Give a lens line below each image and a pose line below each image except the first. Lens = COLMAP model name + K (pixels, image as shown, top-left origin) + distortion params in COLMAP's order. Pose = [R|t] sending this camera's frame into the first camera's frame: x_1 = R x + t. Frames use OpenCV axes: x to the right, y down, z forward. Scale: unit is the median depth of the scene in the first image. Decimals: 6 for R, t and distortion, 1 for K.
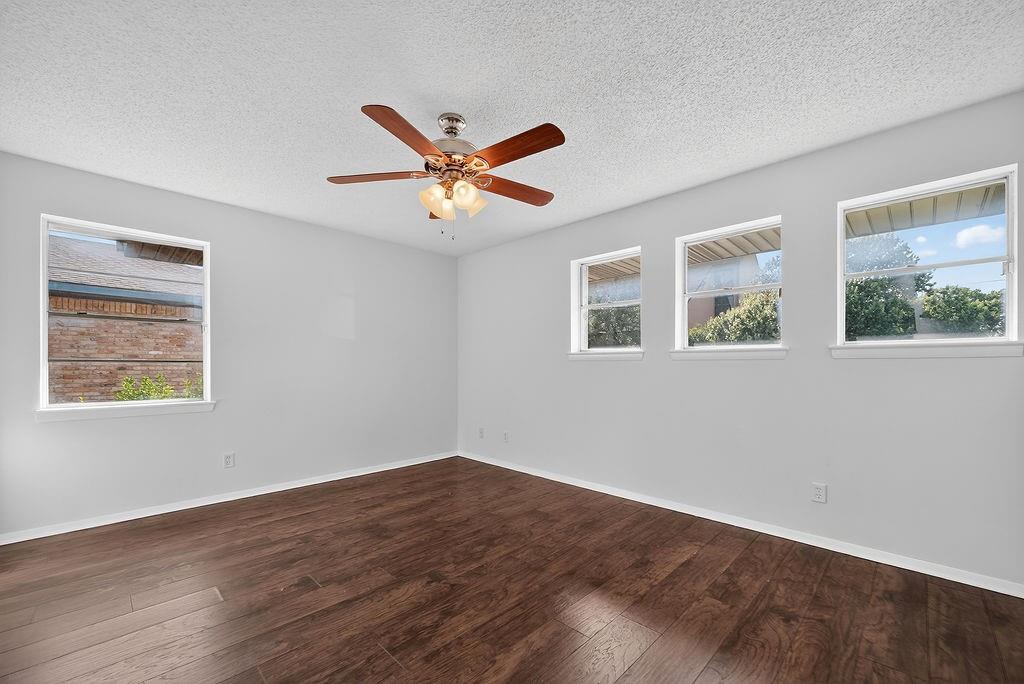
lens RADIAL K [[405.5, 0, 510.4], [0, 405.5, 348.2], [0, 0, 1]] dist [-0.001433, -0.000166]
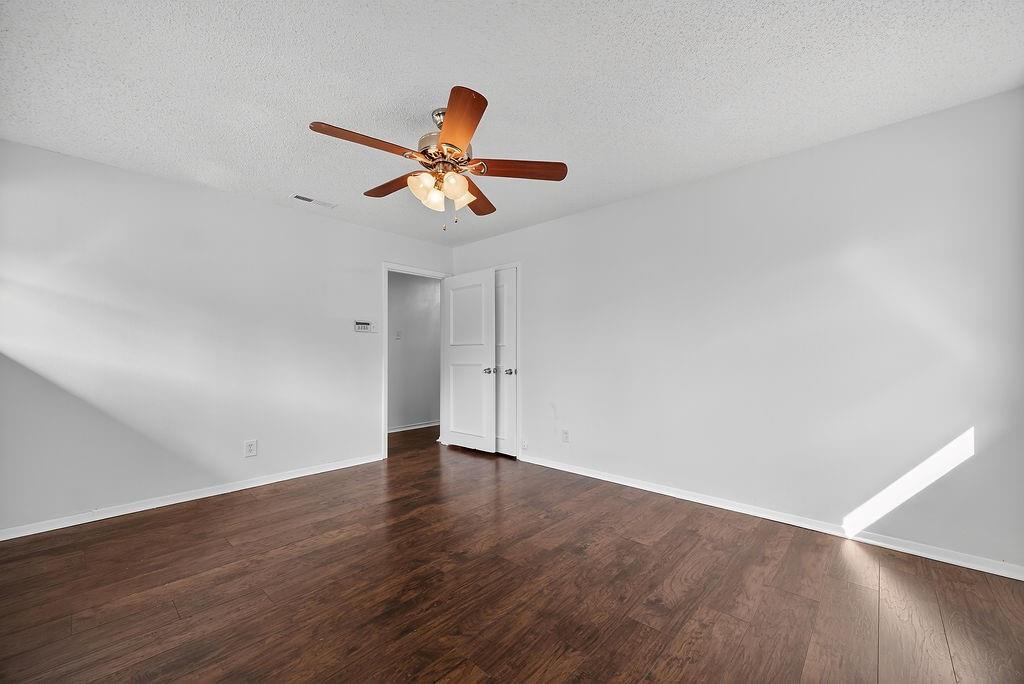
lens RADIAL K [[405.5, 0, 510.4], [0, 405.5, 348.2], [0, 0, 1]] dist [-0.001433, -0.000166]
pose [[-0.999376, 0.000946, -0.035319, -0.253805], [0.003087, 0.998156, -0.060617, 0.082174], [0.035196, -0.060688, -0.997536, 1.905194]]
